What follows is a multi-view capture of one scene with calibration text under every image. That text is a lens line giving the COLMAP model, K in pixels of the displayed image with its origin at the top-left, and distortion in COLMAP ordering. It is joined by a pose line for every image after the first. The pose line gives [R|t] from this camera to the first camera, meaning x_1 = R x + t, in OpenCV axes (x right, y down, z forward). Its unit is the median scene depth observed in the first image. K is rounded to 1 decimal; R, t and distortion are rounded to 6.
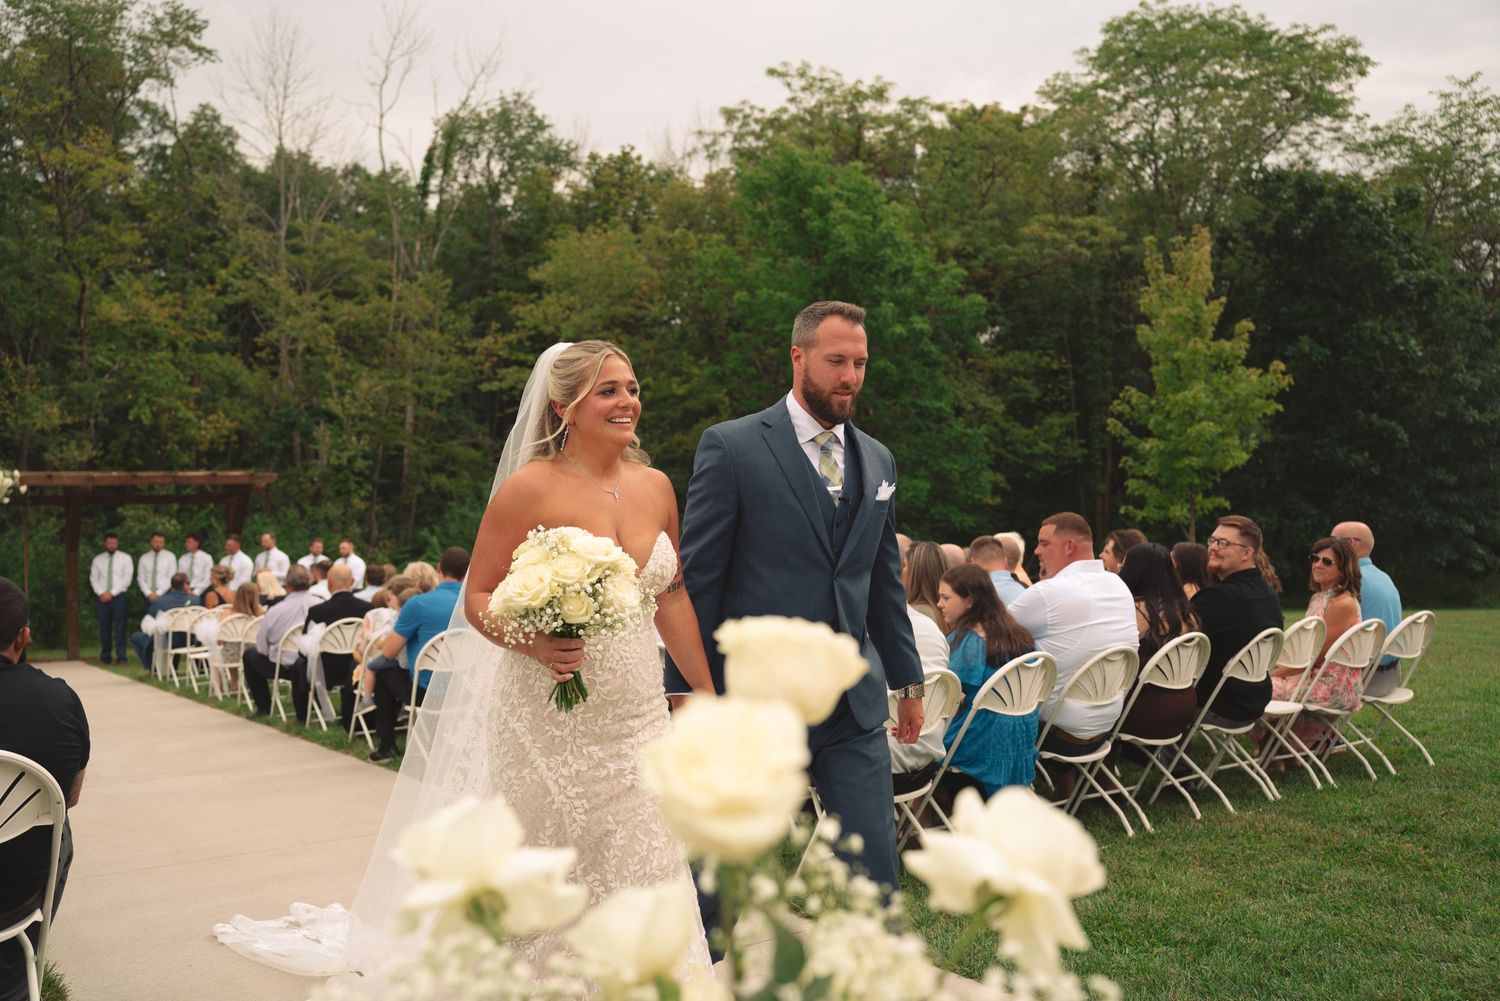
lens RADIAL K [[1309.5, 0, 758.9], [0, 1309.5, 502.9], [0, 0, 1]] dist [-0.052041, 0.077398]
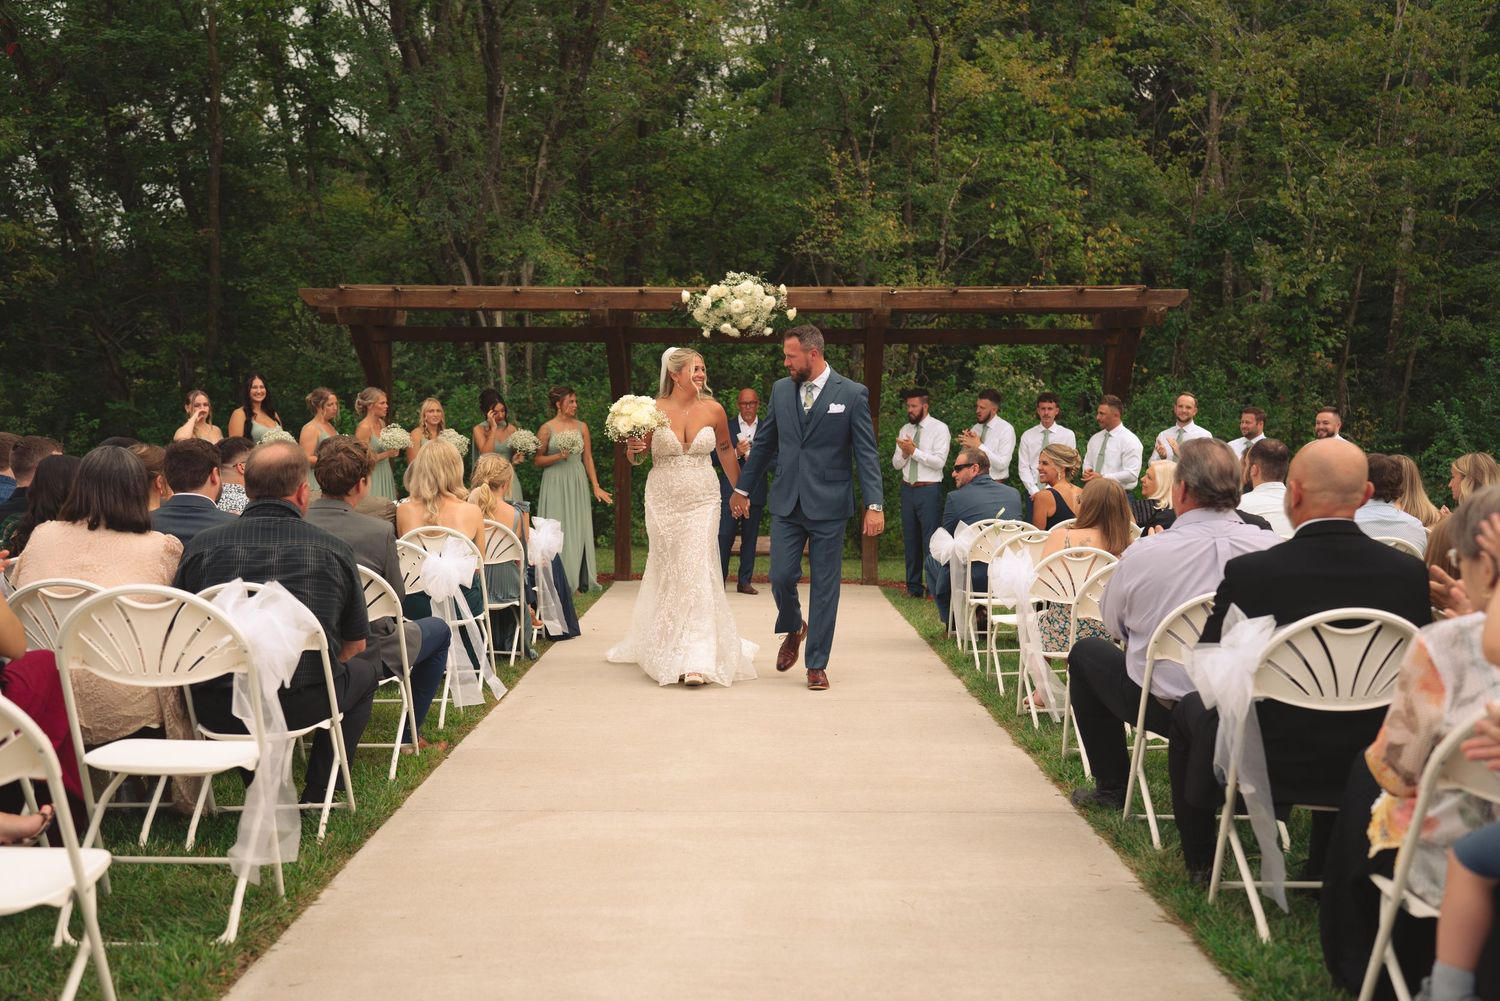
lens RADIAL K [[1629.5, 0, 743.4], [0, 1629.5, 499.1], [0, 0, 1]] dist [0.076470, 0.016458]
pose [[0.809885, 0.056866, -0.583826, -0.060789], [-0.014909, 0.996964, 0.076425, 0.010072], [0.586400, -0.053192, 0.808273, 0.177726]]
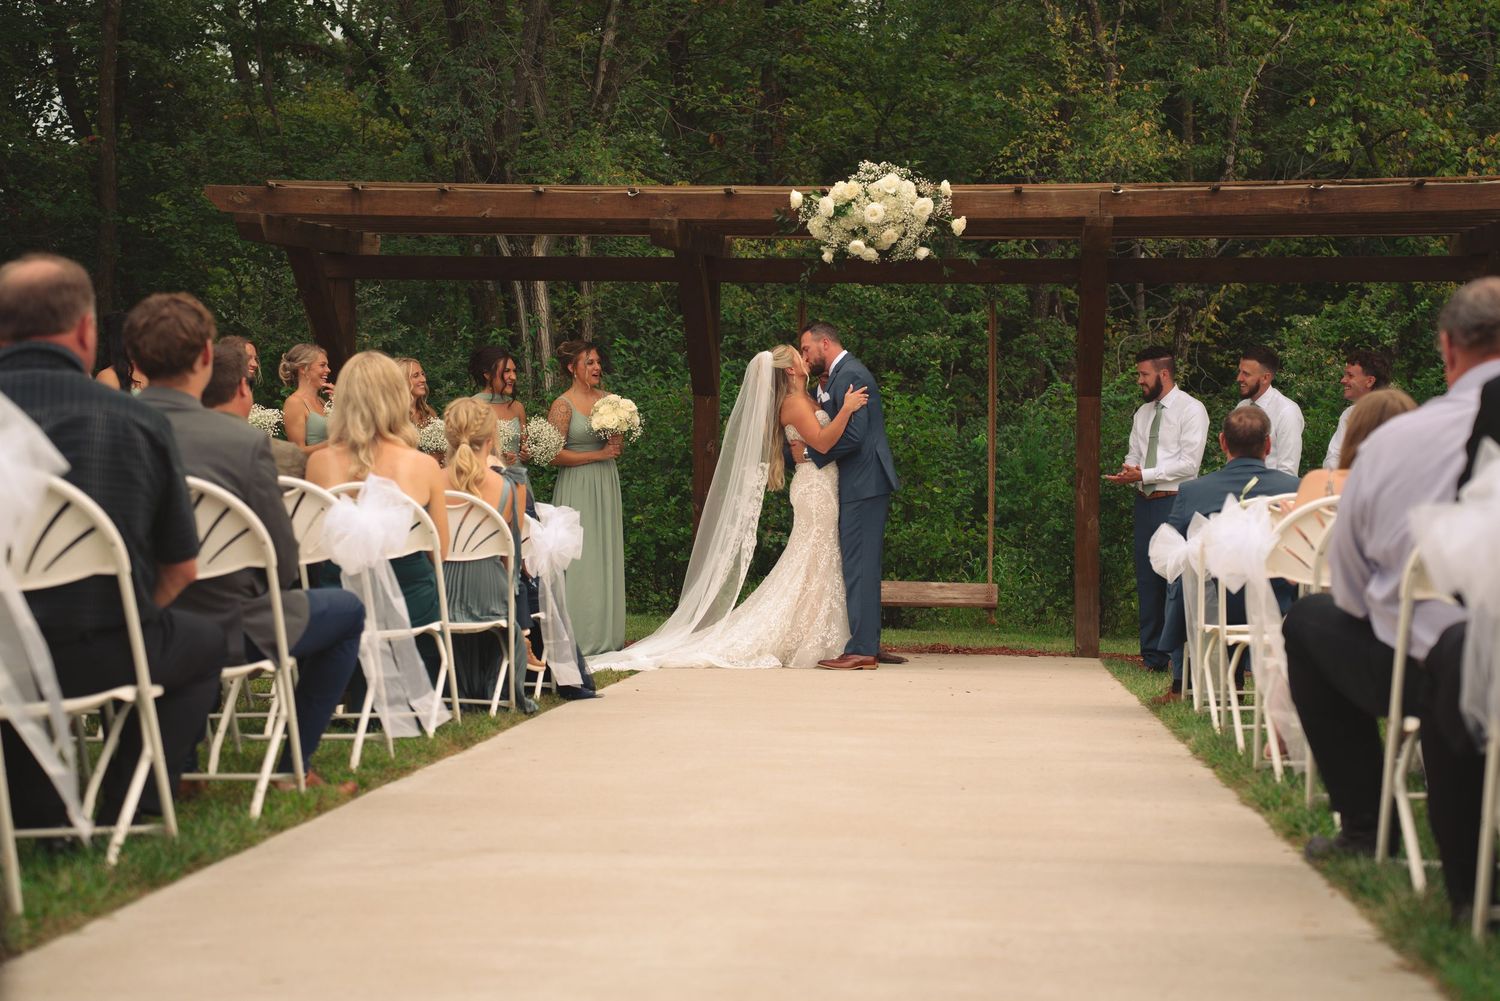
lens RADIAL K [[2518.5, 0, 812.3], [0, 2518.5, 503.2], [0, 0, 1]] dist [0.317605, 0.117786]
pose [[0.775548, 0.035625, -0.630283, -0.049446], [-0.017908, 0.999246, 0.034444, 0.026649], [0.631035, -0.015426, 0.775601, 0.182849]]
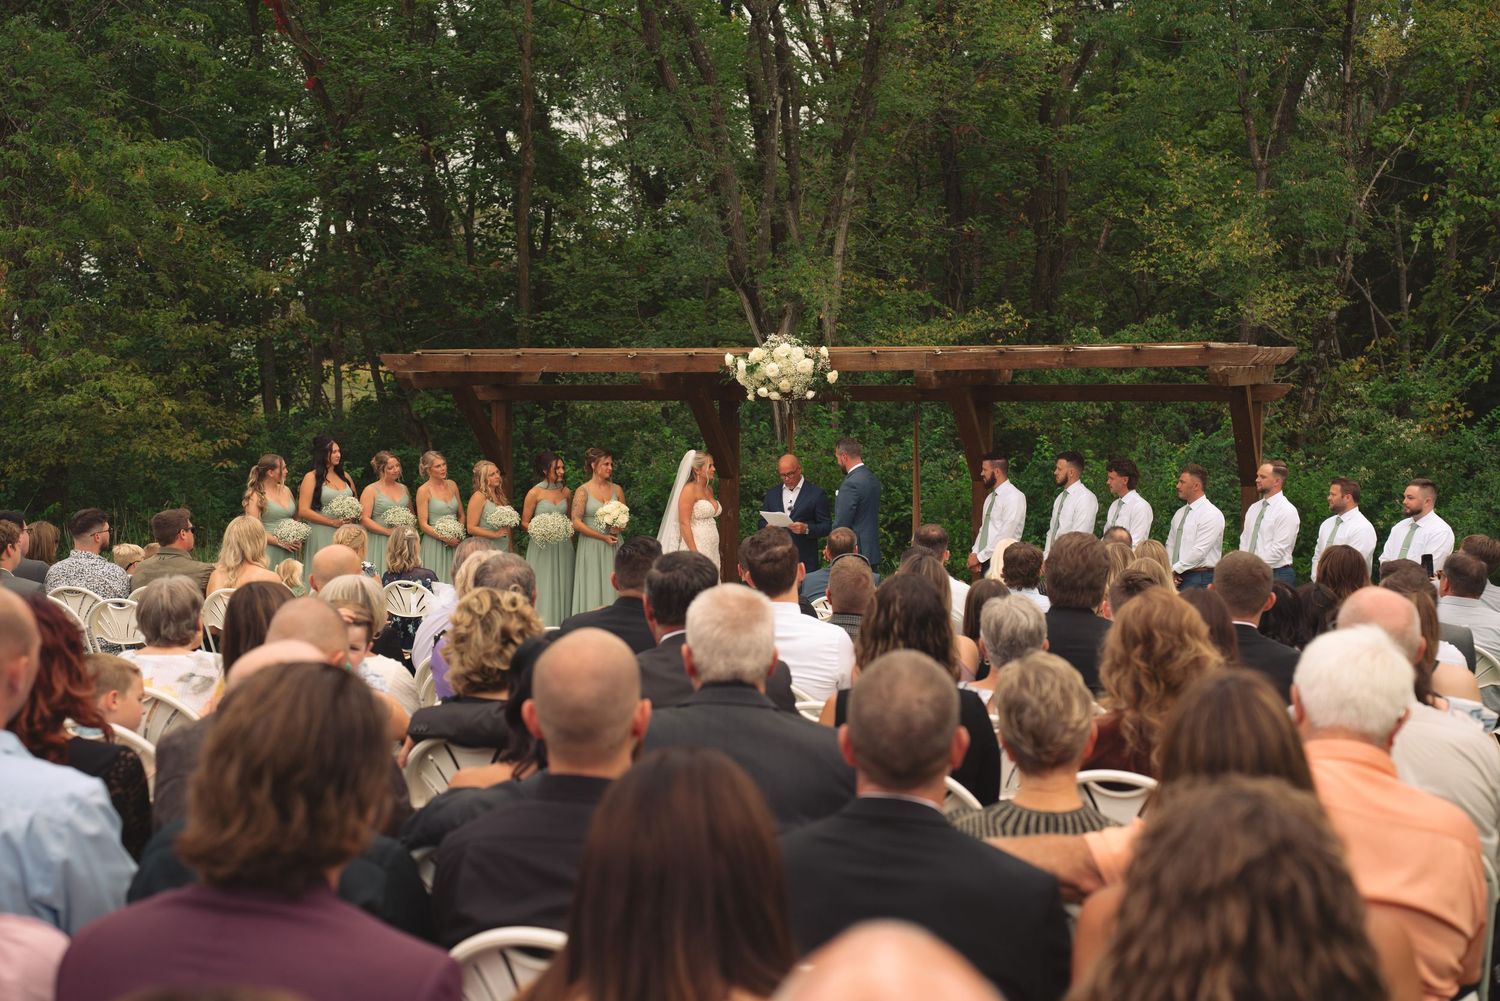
lens RADIAL K [[2236.8, 0, 779.3], [0, 2236.8, 501.8], [0, 0, 1]] dist [0.290291, -0.005127]
pose [[0.569340, 0.053067, -0.820388, 0.150460], [-0.009377, 0.998269, 0.058066, -0.006738], [0.822049, -0.025367, 0.568852, 0.200084]]
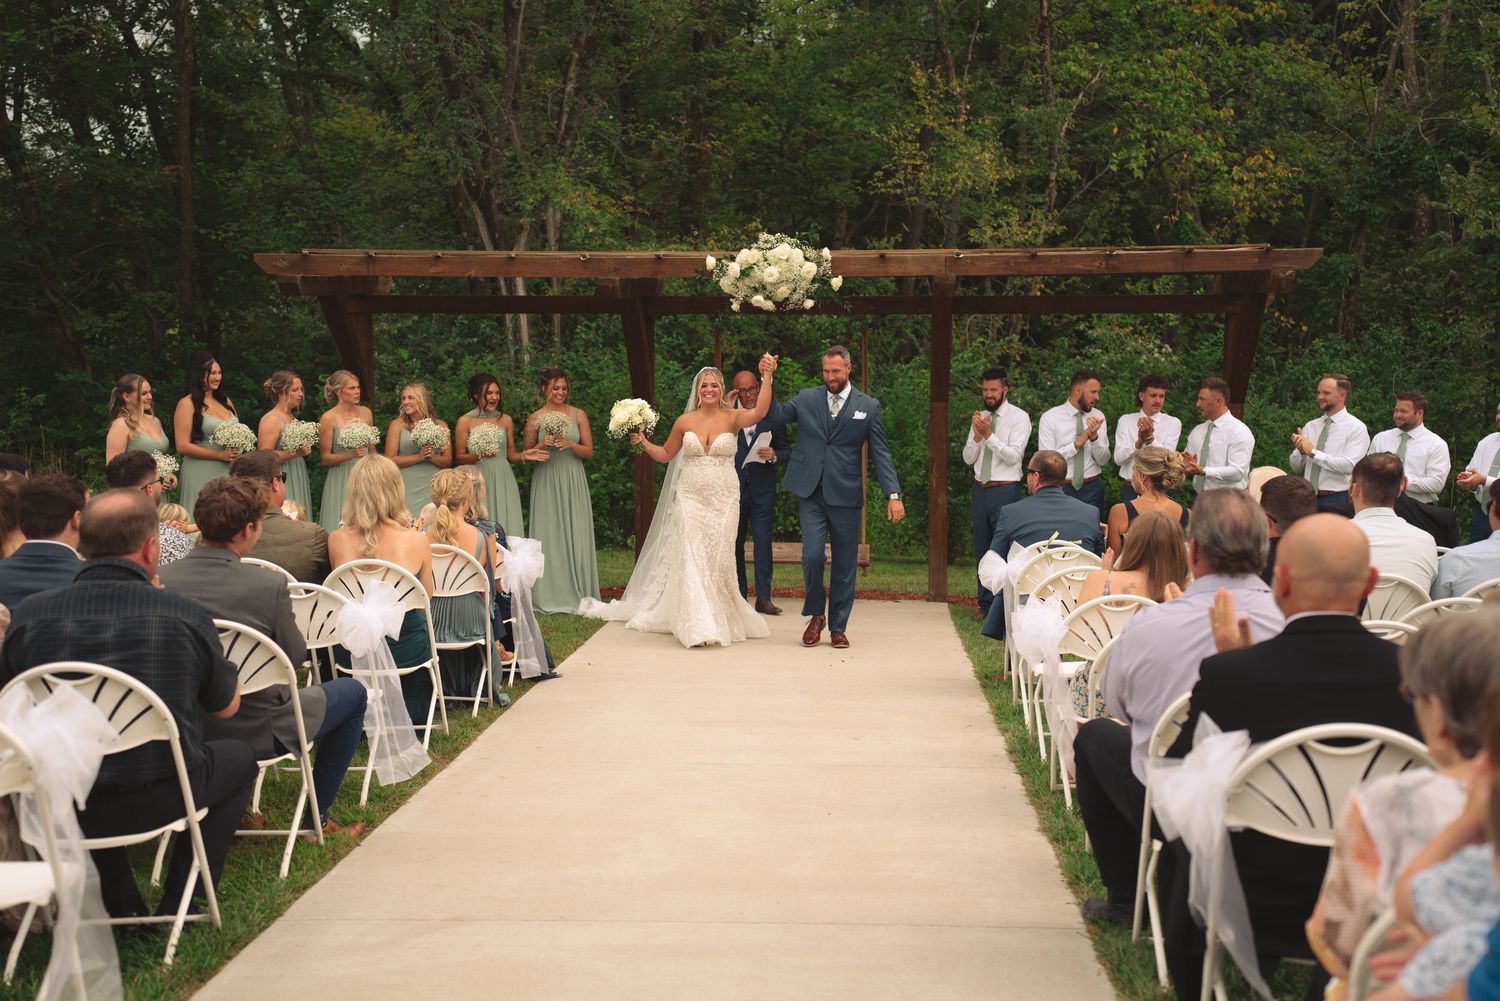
lens RADIAL K [[1936.7, 0, 750.0], [0, 1936.7, 500.5], [0, 0, 1]] dist [0.206956, 0.038953]
pose [[0.779244, 0.067895, -0.623032, -0.048453], [-0.011389, 0.995484, 0.094239, 0.001874], [0.626617, -0.066339, 0.776499, 0.186115]]
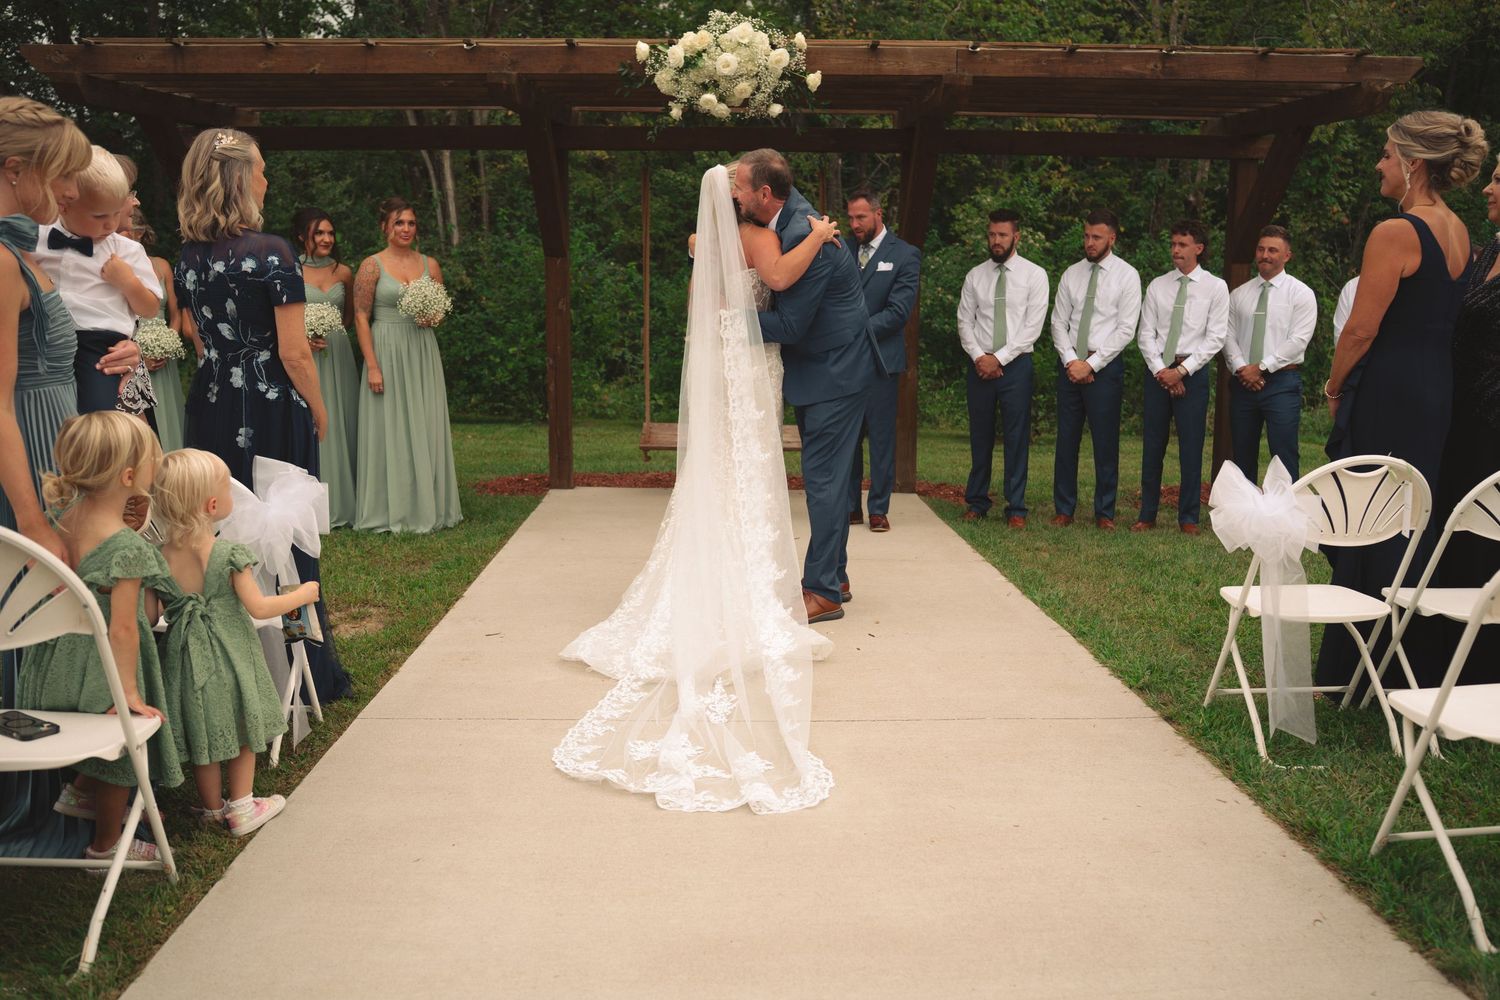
lens RADIAL K [[1227.0, 0, 750.0], [0, 1227.0, 500.0], [0, 0, 1]] dist [-0.095470, 0.076672]
pose [[0.831205, 0.123575, -0.542059, -0.194066], [-0.017234, 0.980244, 0.197042, 0.021948], [0.555699, -0.154441, 0.816913, 0.353045]]
